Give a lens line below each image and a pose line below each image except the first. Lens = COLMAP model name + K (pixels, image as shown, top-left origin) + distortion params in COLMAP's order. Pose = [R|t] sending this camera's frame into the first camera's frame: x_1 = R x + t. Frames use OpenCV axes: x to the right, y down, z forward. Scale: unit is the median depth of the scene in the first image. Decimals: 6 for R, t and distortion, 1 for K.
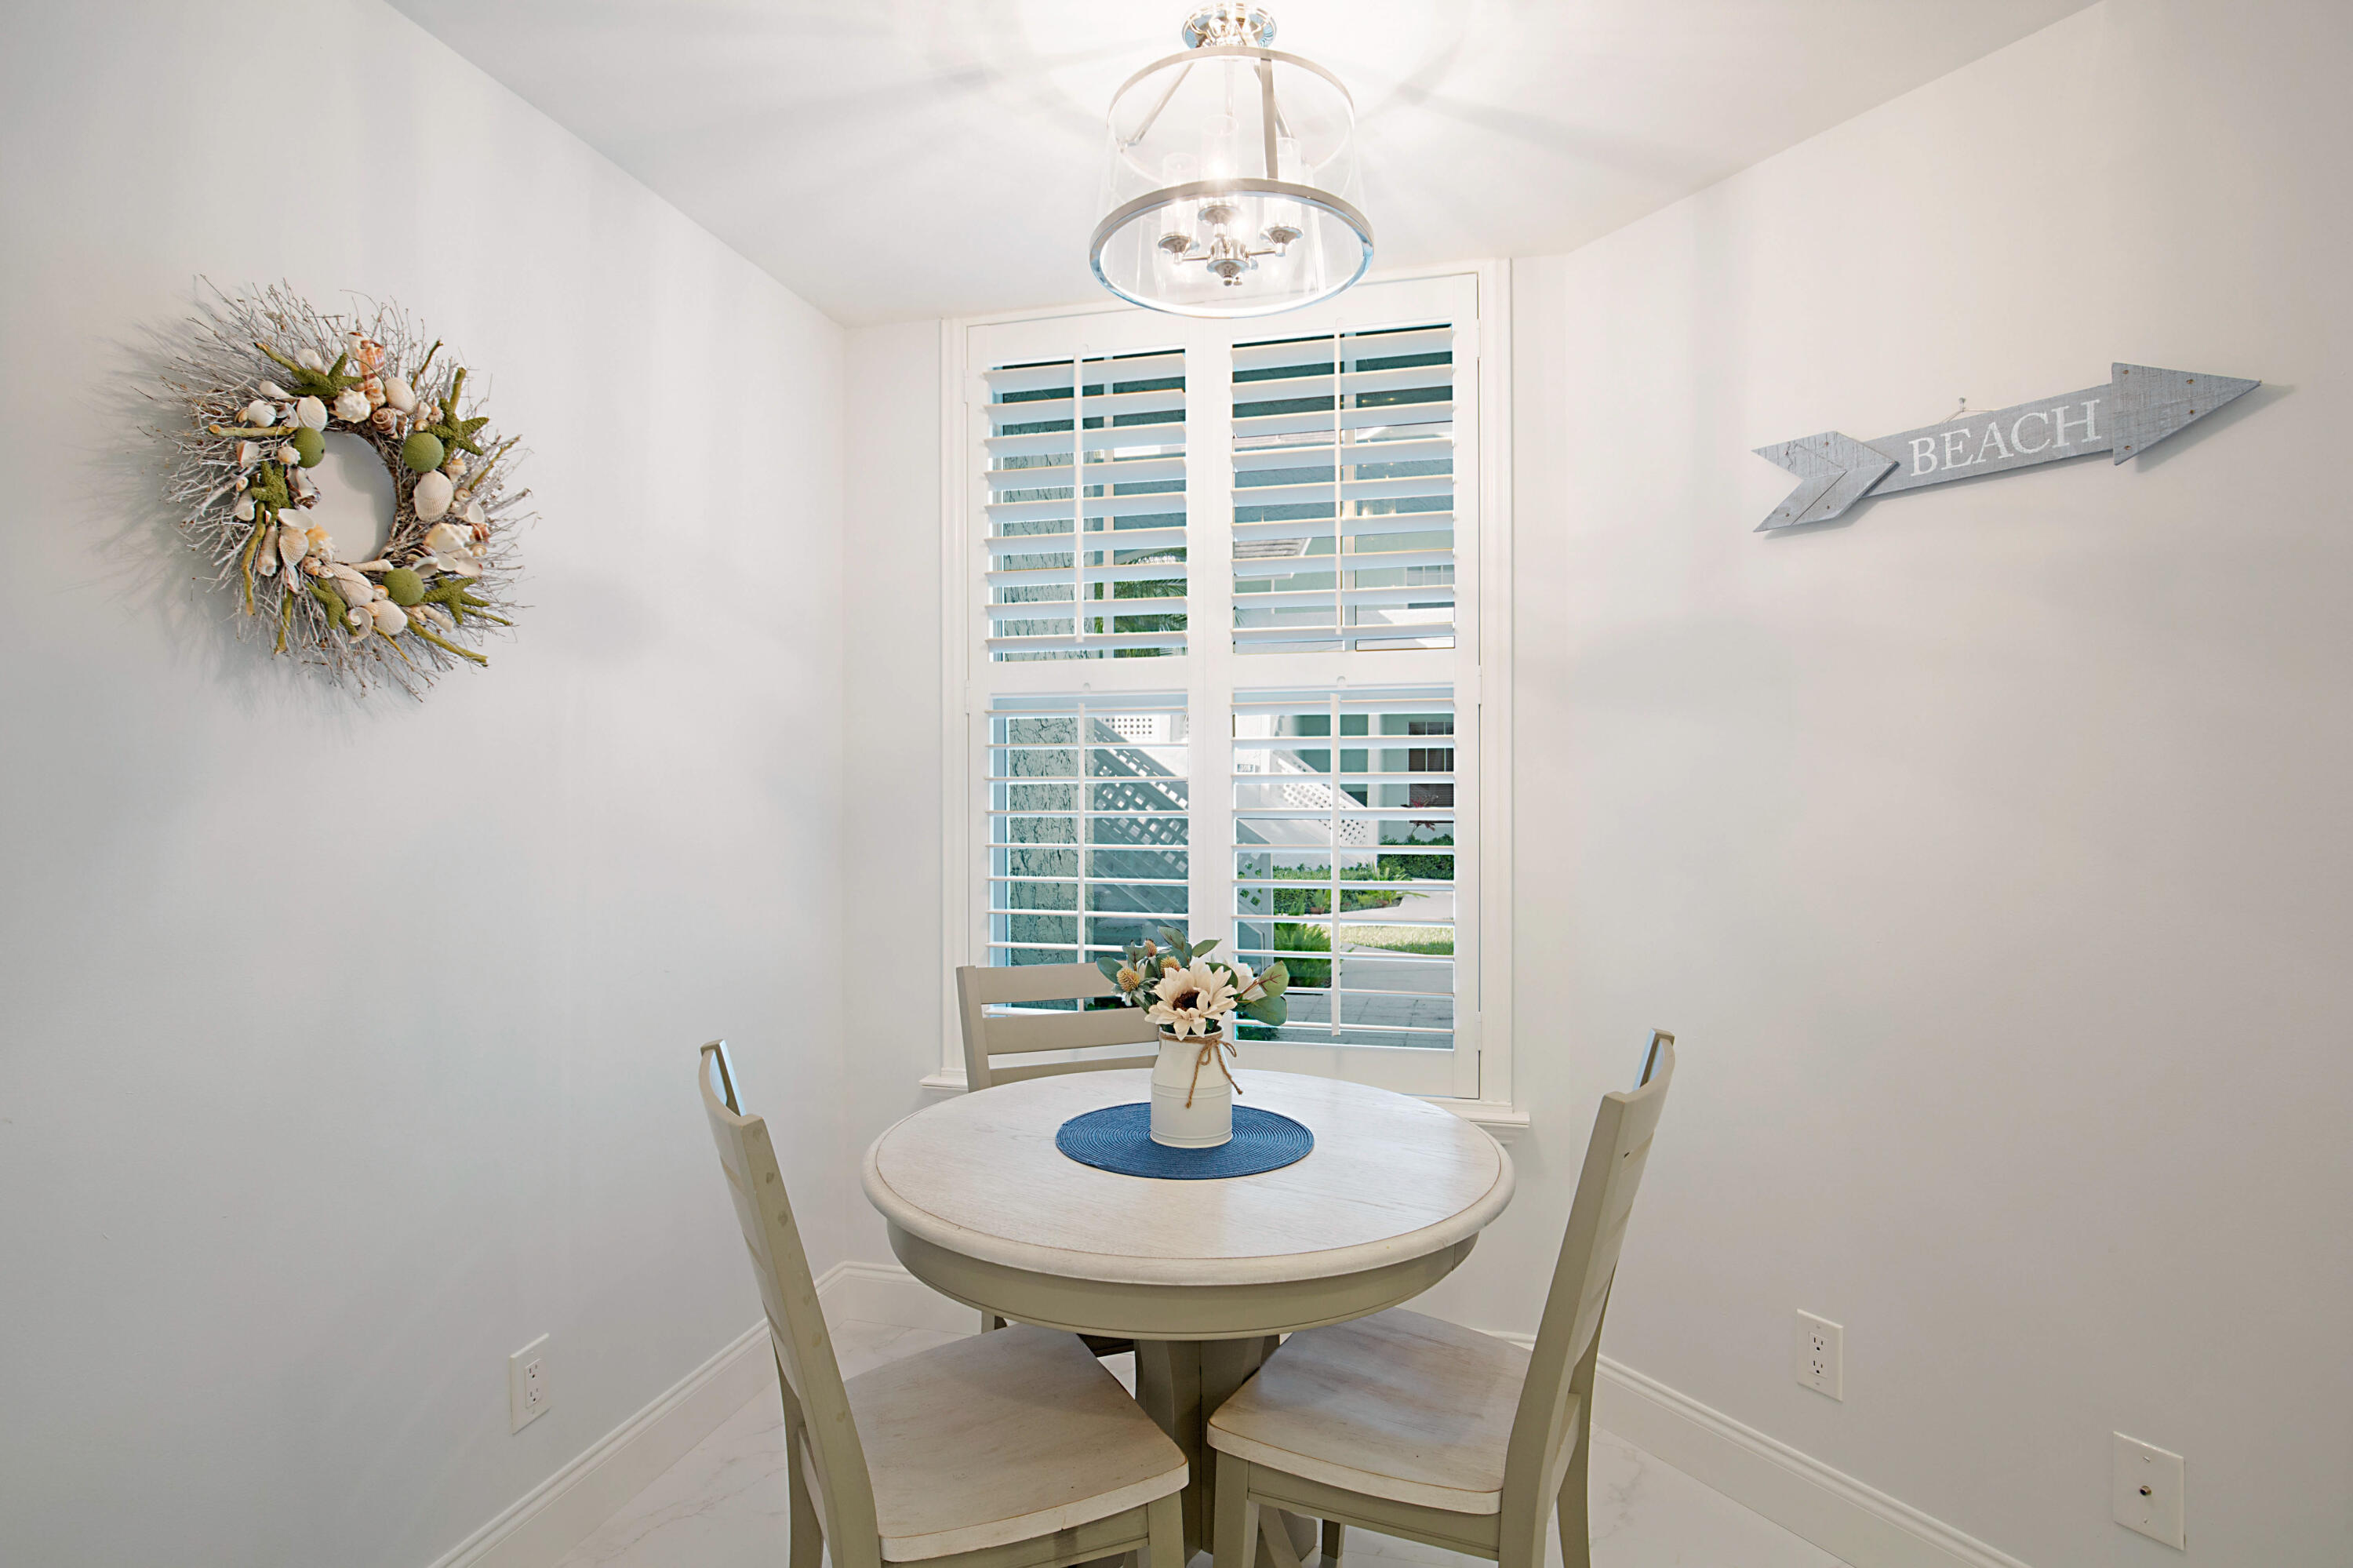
lens RADIAL K [[1223.5, 0, 1182.5], [0, 1223.5, 795.4], [0, 0, 1]] dist [-0.038840, 0.000330]
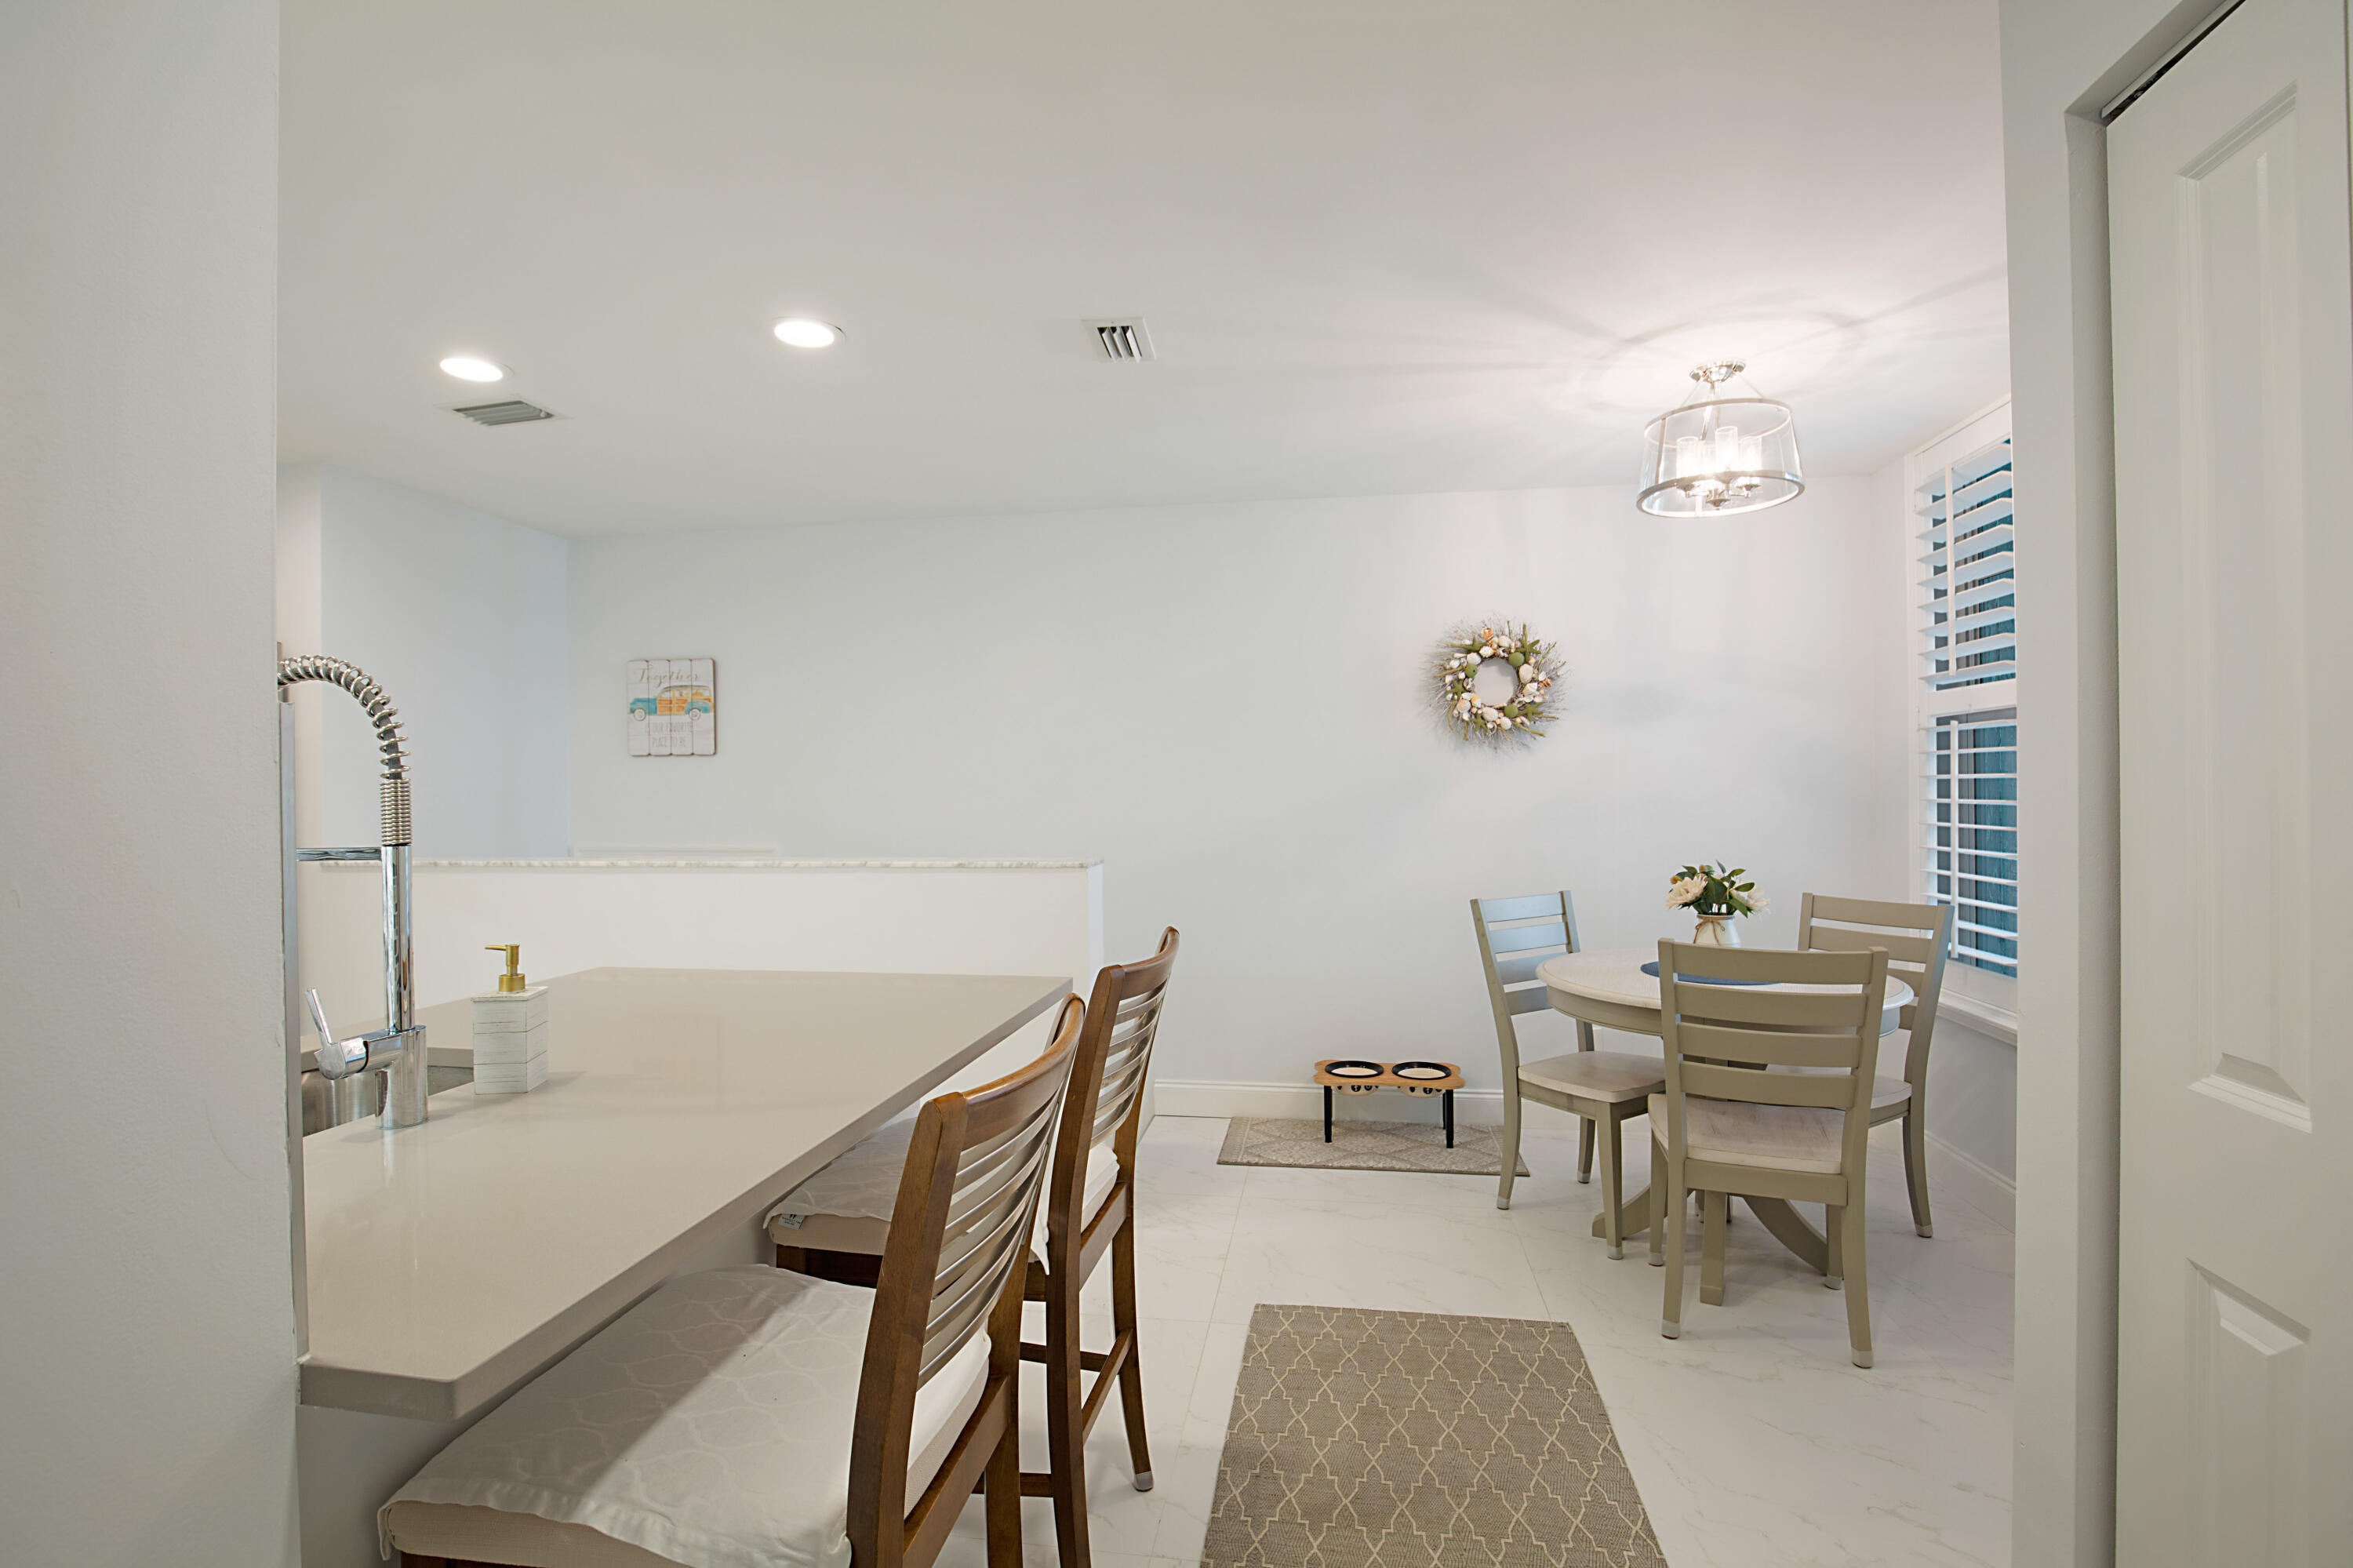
lens RADIAL K [[1092.9, 0, 1185.6], [0, 1092.9, 791.4], [0, 0, 1]] dist [-0.024865, 0.003850]
pose [[0.079859, 0.007495, -0.996778, 1.716755], [0.003238, 0.999965, 0.007778, -0.013860], [0.996801, -0.003849, 0.079832, 0.072478]]
